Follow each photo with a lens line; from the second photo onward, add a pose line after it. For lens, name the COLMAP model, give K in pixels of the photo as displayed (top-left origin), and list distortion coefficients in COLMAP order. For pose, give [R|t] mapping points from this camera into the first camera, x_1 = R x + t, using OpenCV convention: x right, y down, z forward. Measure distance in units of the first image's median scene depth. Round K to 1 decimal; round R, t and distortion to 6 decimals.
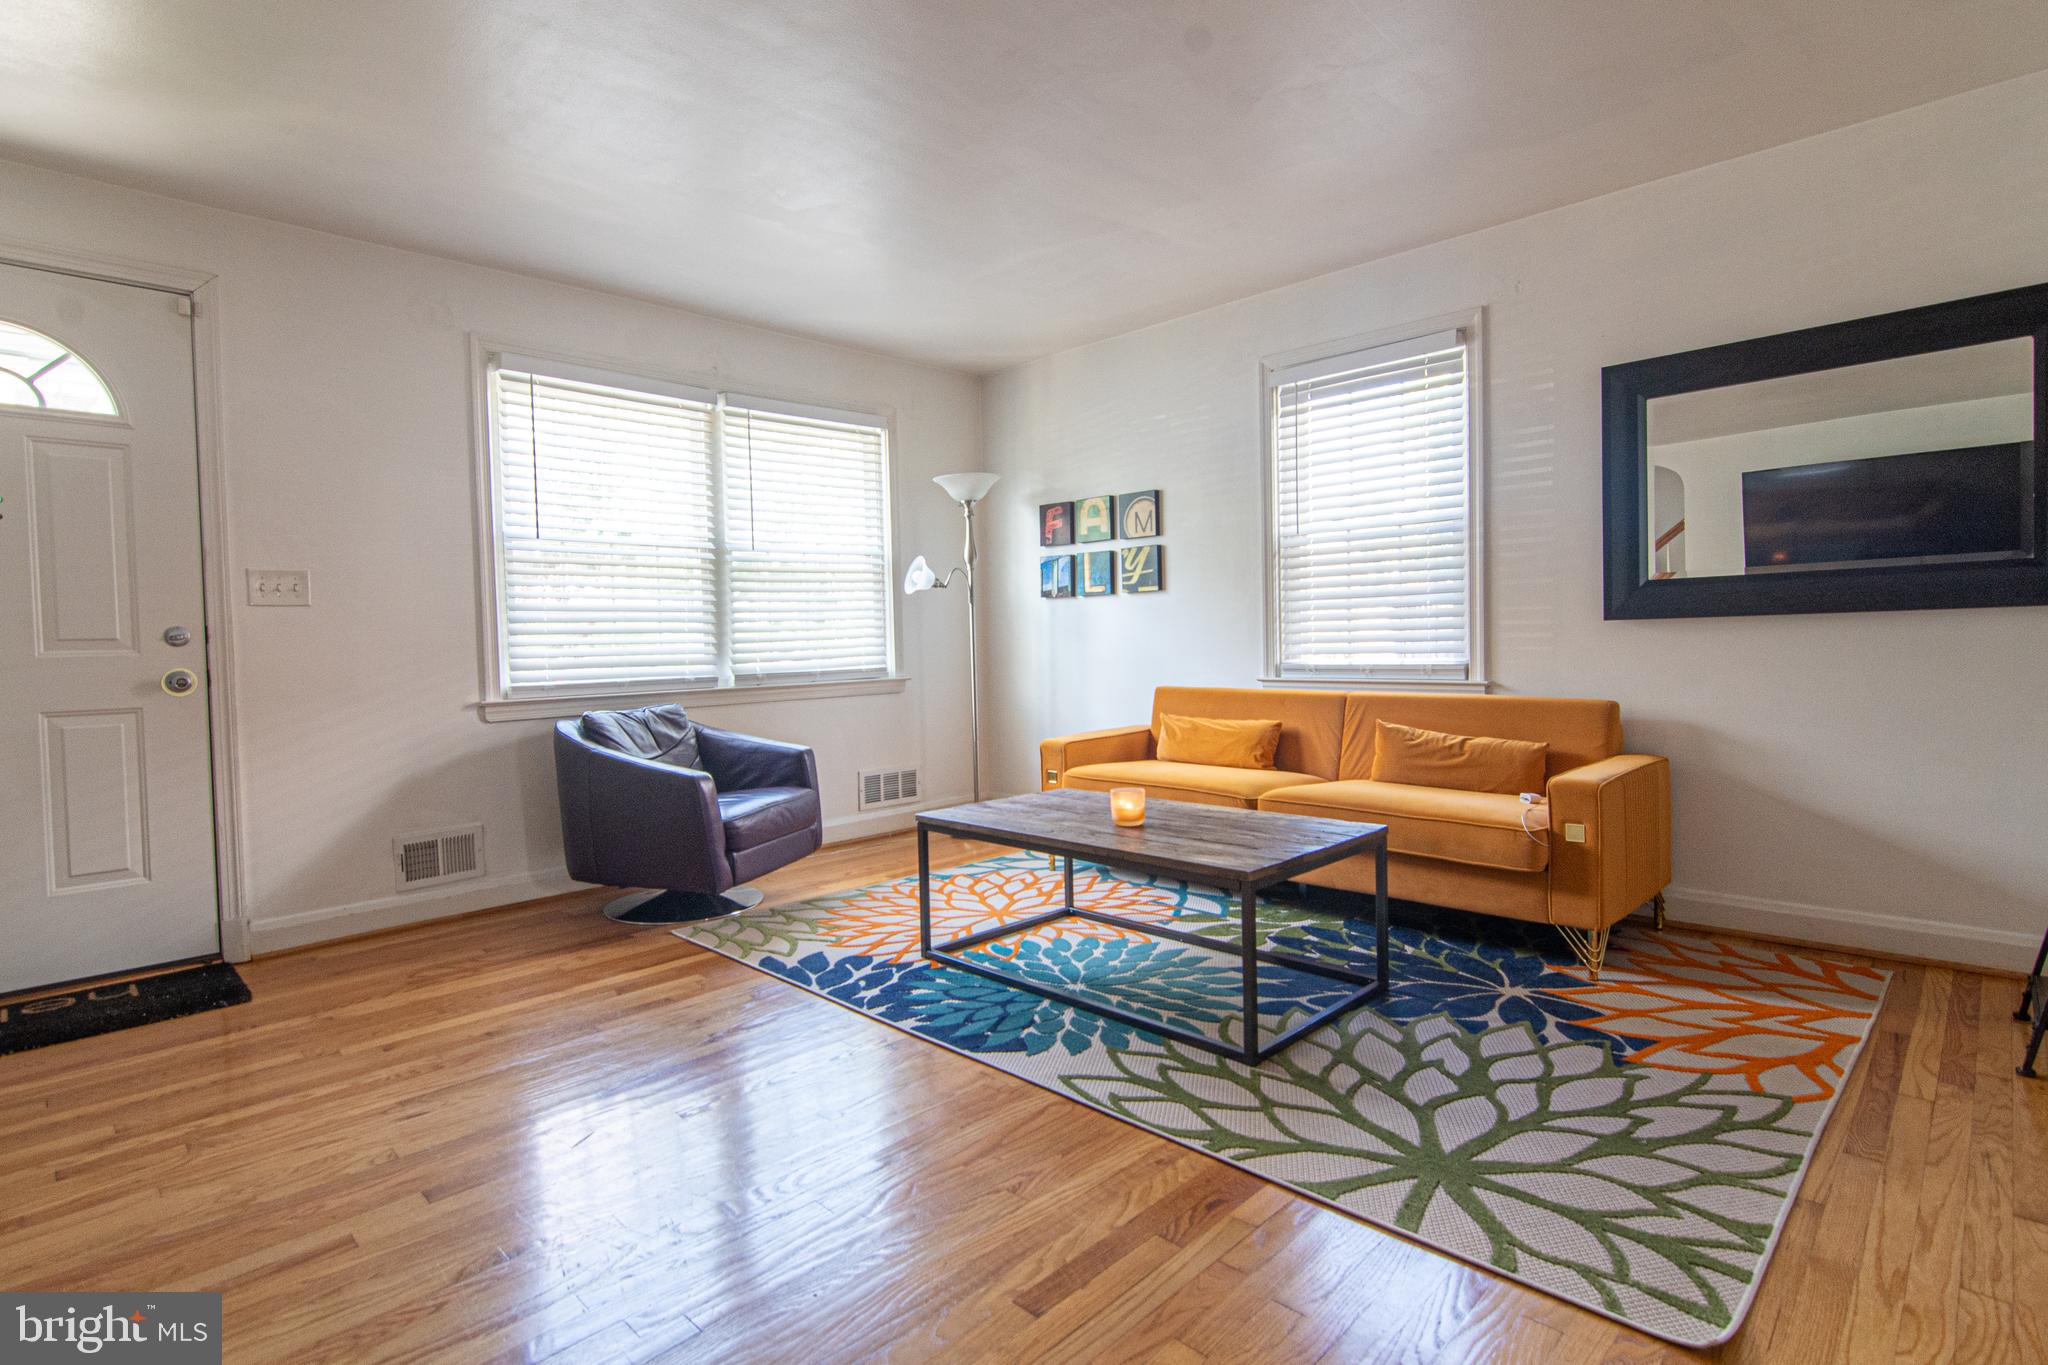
lens RADIAL K [[1011.3, 0, 1022.5], [0, 1011.3, 669.3], [0, 0, 1]] dist [-0.001940, 0.000136]
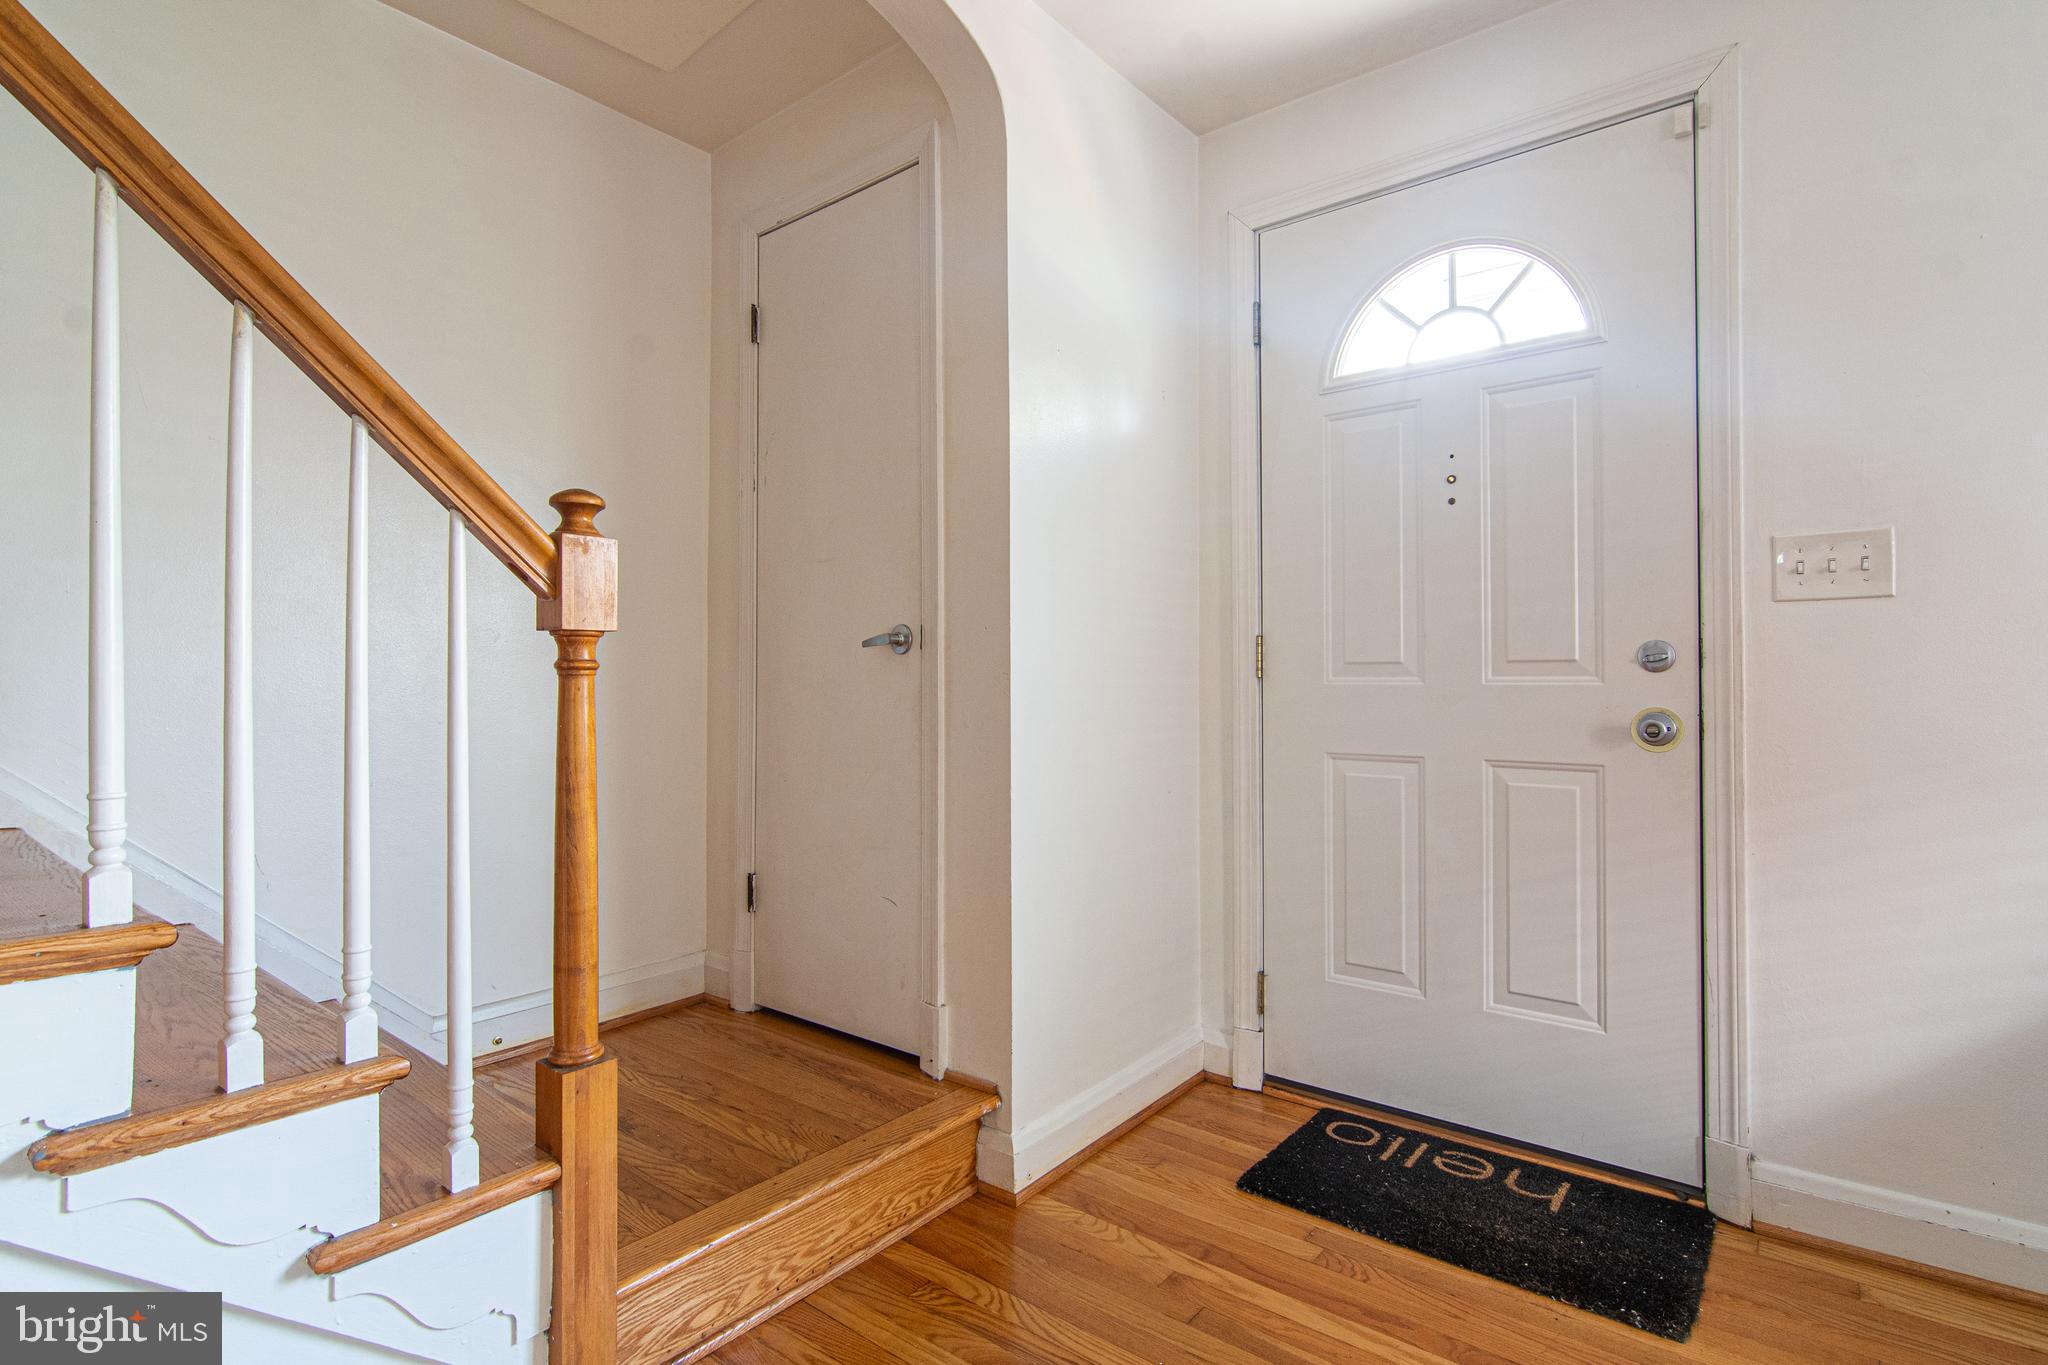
lens RADIAL K [[999.4, 0, 1013.2], [0, 999.4, 672.6], [0, 0, 1]] dist [-0.001927, -0.000019]
pose [[0.095322, 0.010050, -0.995396, -0.248754], [-0.034085, 0.999396, 0.006826, -0.012503], [0.994863, 0.033278, 0.095606, 0.523169]]
